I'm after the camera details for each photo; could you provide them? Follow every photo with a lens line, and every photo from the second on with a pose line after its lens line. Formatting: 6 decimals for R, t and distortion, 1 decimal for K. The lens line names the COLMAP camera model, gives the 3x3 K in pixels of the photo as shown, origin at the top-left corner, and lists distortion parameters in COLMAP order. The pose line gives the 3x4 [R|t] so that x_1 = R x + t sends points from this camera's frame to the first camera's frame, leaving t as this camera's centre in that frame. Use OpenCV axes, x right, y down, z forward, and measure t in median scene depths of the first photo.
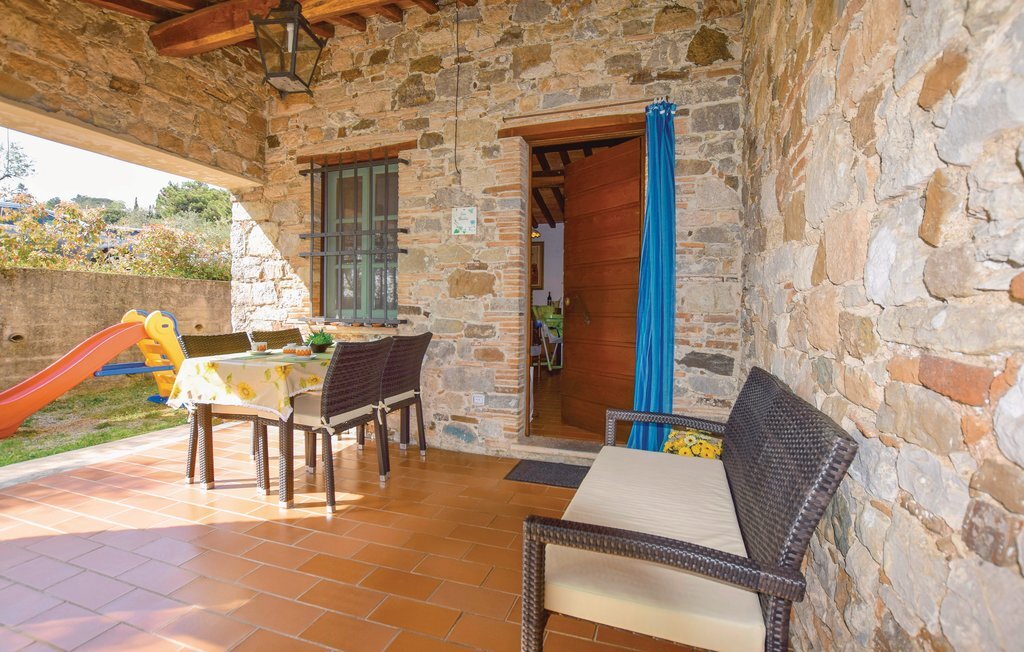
lens RADIAL K [[489.1, 0, 507.0], [0, 489.1, 327.9], [0, 0, 1]] dist [-0.026416, 0.002490]
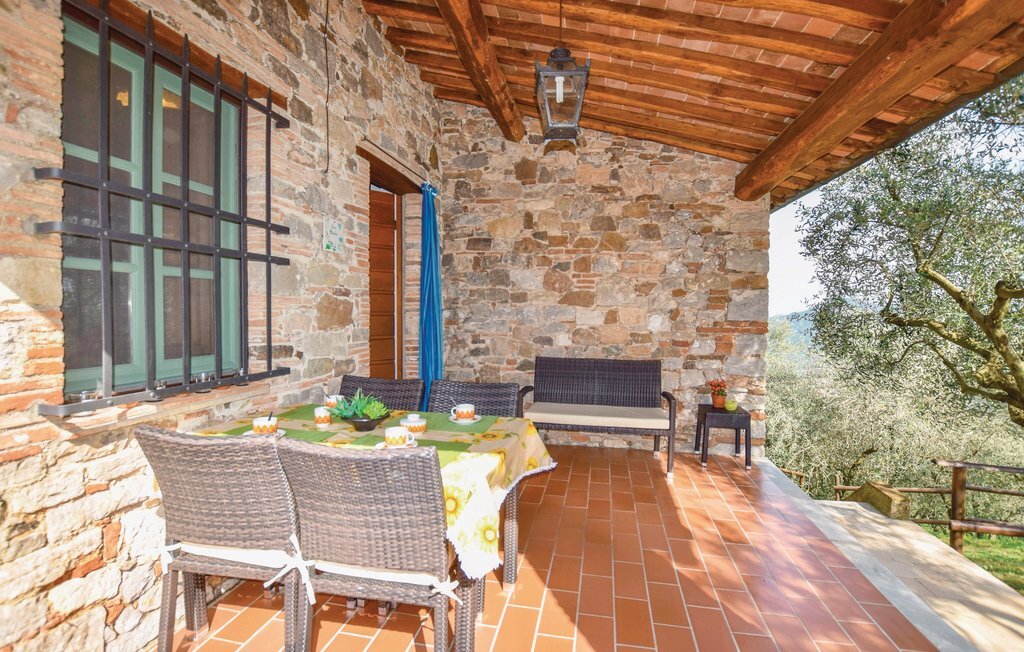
lens RADIAL K [[489.1, 0, 512.7], [0, 489.1, 319.3], [0, 0, 1]] dist [-0.026416, 0.002490]
pose [[-0.172443, -0.028869, 0.984596, -0.945133], [0.024195, 0.999145, 0.033533, -0.099374], [-0.984722, 0.029605, -0.171597, 0.848791]]
